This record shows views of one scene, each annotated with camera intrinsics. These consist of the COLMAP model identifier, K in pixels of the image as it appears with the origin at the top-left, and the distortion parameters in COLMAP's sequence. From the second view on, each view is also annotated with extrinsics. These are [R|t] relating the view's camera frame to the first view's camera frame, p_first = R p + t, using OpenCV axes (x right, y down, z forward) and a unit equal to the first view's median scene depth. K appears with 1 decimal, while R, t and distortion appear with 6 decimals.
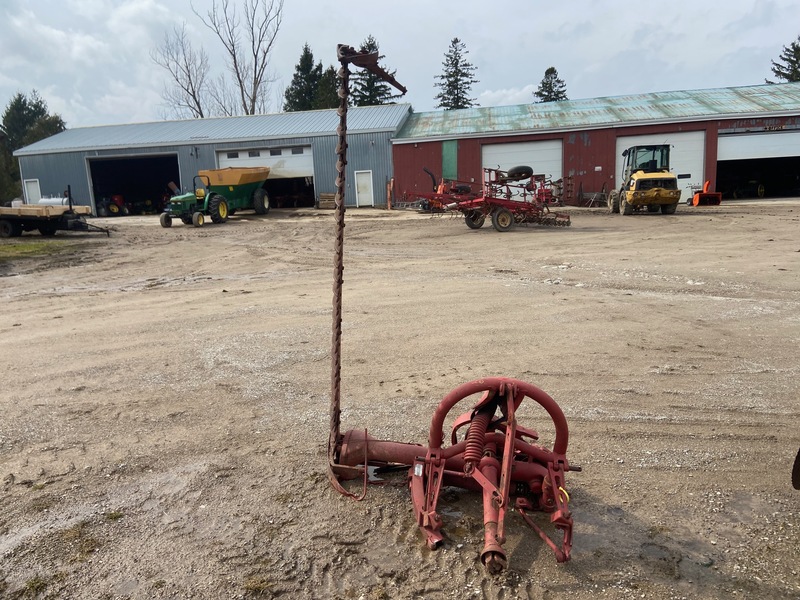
lens RADIAL K [[603.8, 0, 392.5], [0, 603.8, 301.9], [0, 0, 1]] dist [0.090878, -0.106213]
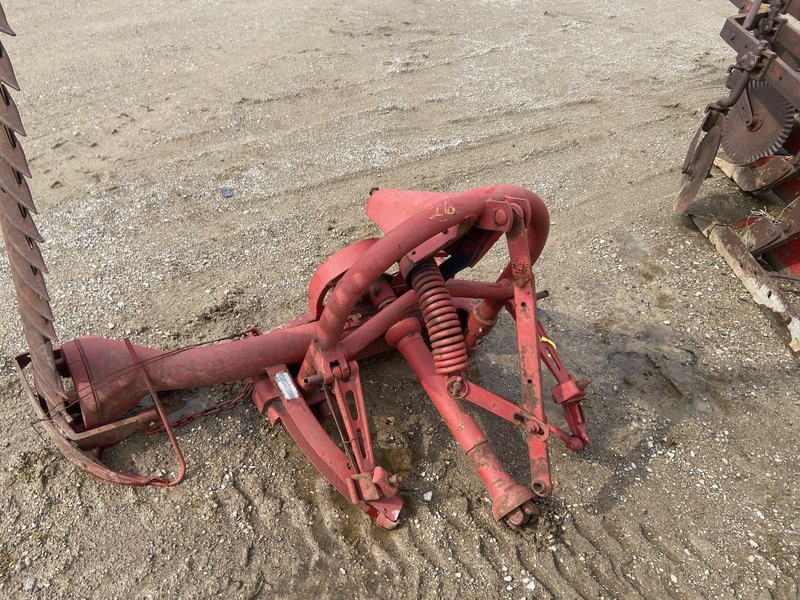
lens RADIAL K [[603.8, 0, 392.5], [0, 603.8, 301.9], [0, 0, 1]] dist [0.090878, -0.106213]
pose [[0.768136, -0.352207, 0.534712, -0.017534], [0.046535, 0.863614, 0.502001, -0.004211], [-0.638593, -0.360722, 0.679763, 0.082204]]
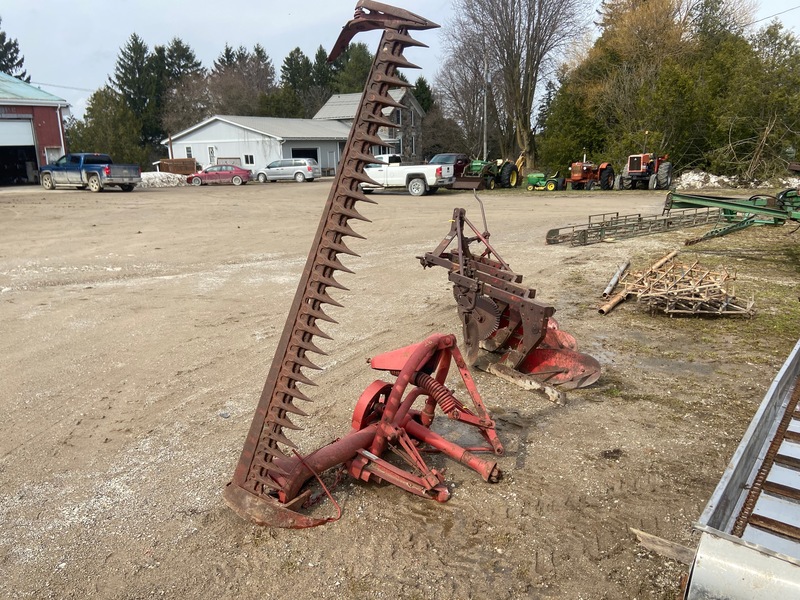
lens RADIAL K [[603.8, 0, 392.5], [0, 603.8, 301.9], [0, 0, 1]] dist [0.090878, -0.106213]
pose [[0.368605, -0.184674, 0.911058, -0.104835], [0.170660, 0.976854, 0.128964, -0.011637], [-0.913786, 0.107944, 0.391590, 0.072441]]
